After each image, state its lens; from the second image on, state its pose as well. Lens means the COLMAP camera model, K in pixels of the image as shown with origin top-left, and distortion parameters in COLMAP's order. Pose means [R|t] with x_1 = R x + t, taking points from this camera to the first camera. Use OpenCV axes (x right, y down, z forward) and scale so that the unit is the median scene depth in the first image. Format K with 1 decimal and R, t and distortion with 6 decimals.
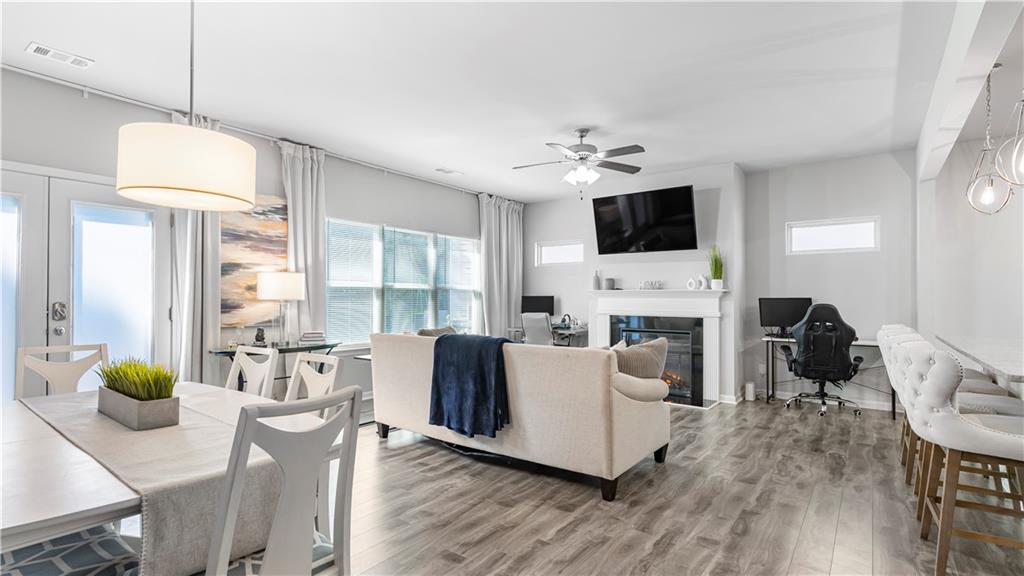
lens RADIAL K [[481.5, 0, 512.0], [0, 481.5, 292.1], [0, 0, 1]] dist [0.001159, 0.000111]
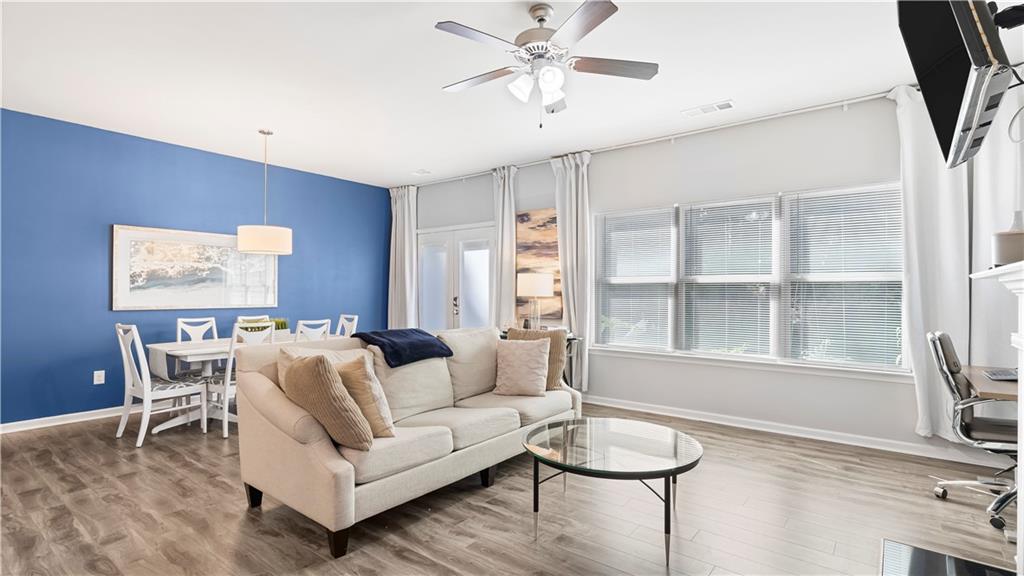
lens RADIAL K [[490.6, 0, 512.0], [0, 490.6, 288.0], [0, 0, 1]] dist [0.003106, -0.000129]
pose [[-0.019506, -0.012850, -0.999727, 0.710849], [0.007929, 0.999884, -0.013007, 0.010450], [0.999778, -0.008181, -0.019402, 0.930622]]
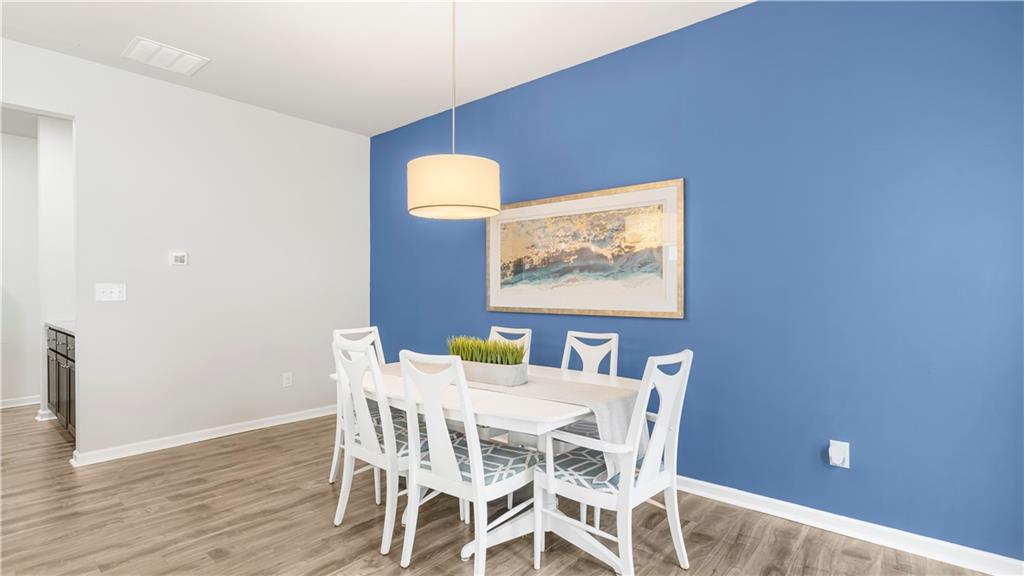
lens RADIAL K [[494.0, 0, 510.9], [0, 494.0, 293.6], [0, 0, 1]] dist [0.002554, 0.000357]
pose [[-0.998136, -0.001978, 0.060999, -0.374692], [-0.001976, 0.999998, 0.000095, 0.007380], [-0.060999, -0.000026, -0.998138, 0.933510]]
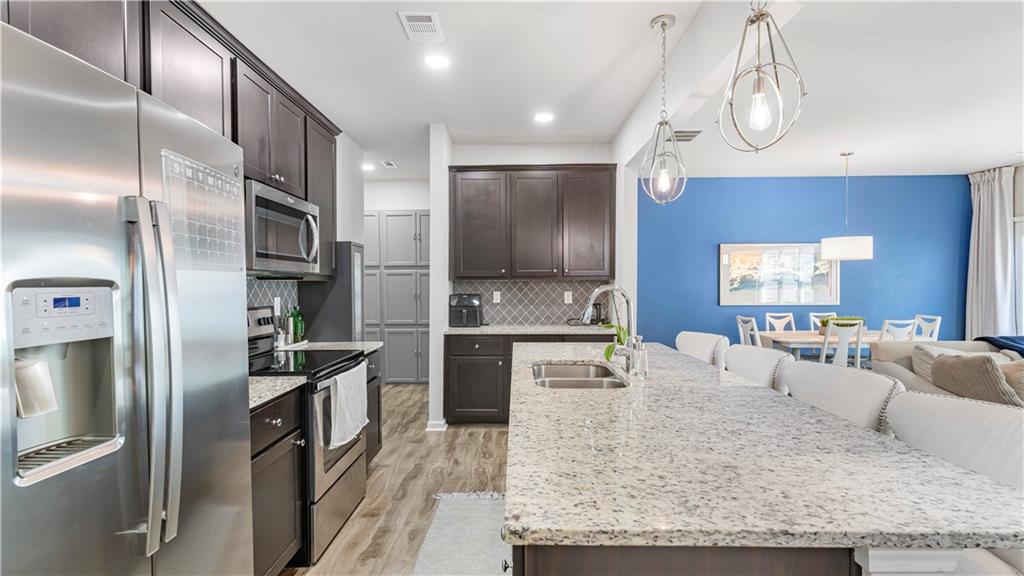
lens RADIAL K [[482.2, 0, 507.6], [0, 482.2, 291.3], [0, 0, 1]] dist [0.002578, -0.000452]
pose [[-0.812964, 0.009215, -0.582242, 1.025150], [0.008626, 0.999956, 0.003781, -0.014098], [0.582251, -0.001949, -0.813007, 0.865827]]
